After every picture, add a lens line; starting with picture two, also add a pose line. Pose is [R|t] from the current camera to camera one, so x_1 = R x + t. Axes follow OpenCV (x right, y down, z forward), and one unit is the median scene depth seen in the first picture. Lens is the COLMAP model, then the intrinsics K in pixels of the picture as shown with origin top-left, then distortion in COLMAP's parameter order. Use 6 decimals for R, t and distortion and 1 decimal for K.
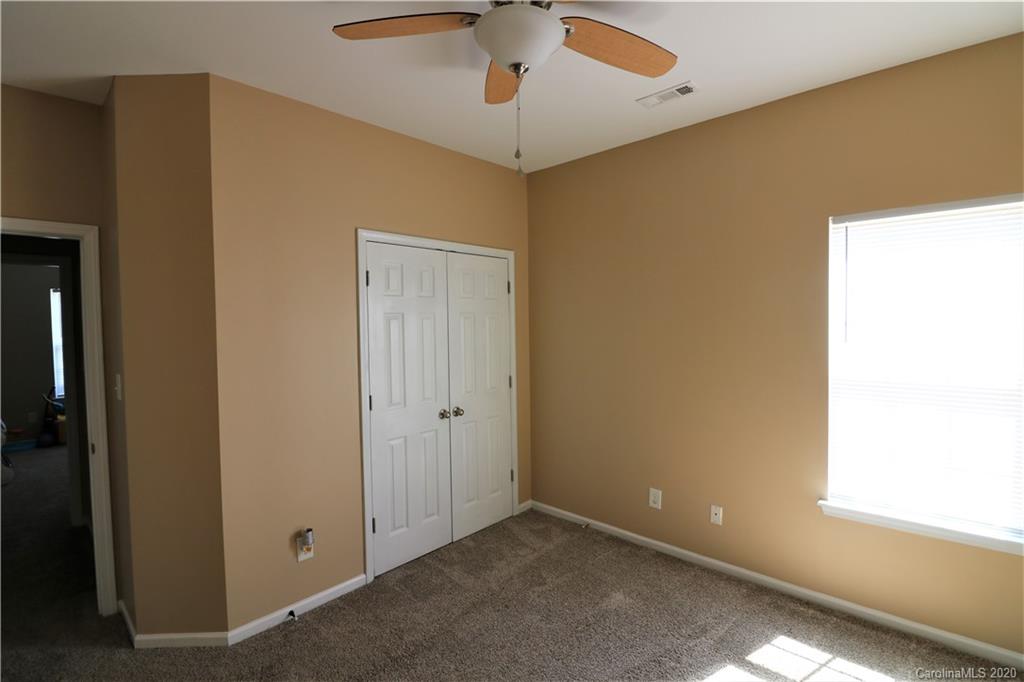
lens RADIAL K [[473.5, 0, 511.2], [0, 473.5, 337.2], [0, 0, 1]] dist [-0.016159, -0.000798]
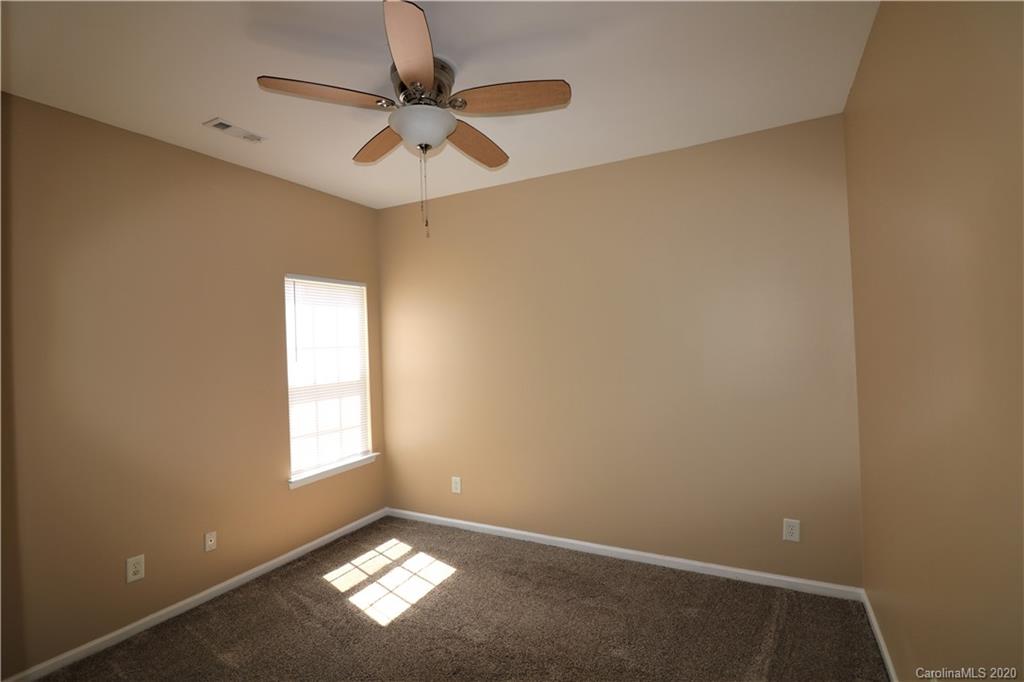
lens RADIAL K [[473.5, 0, 511.2], [0, 473.5, 337.2], [0, 0, 1]] dist [-0.016159, -0.000798]
pose [[-0.257222, 0.007737, 0.966321, -0.850372], [0.035420, 0.999371, 0.001426, -0.047895], [-0.965703, 0.034594, -0.257335, 0.741159]]
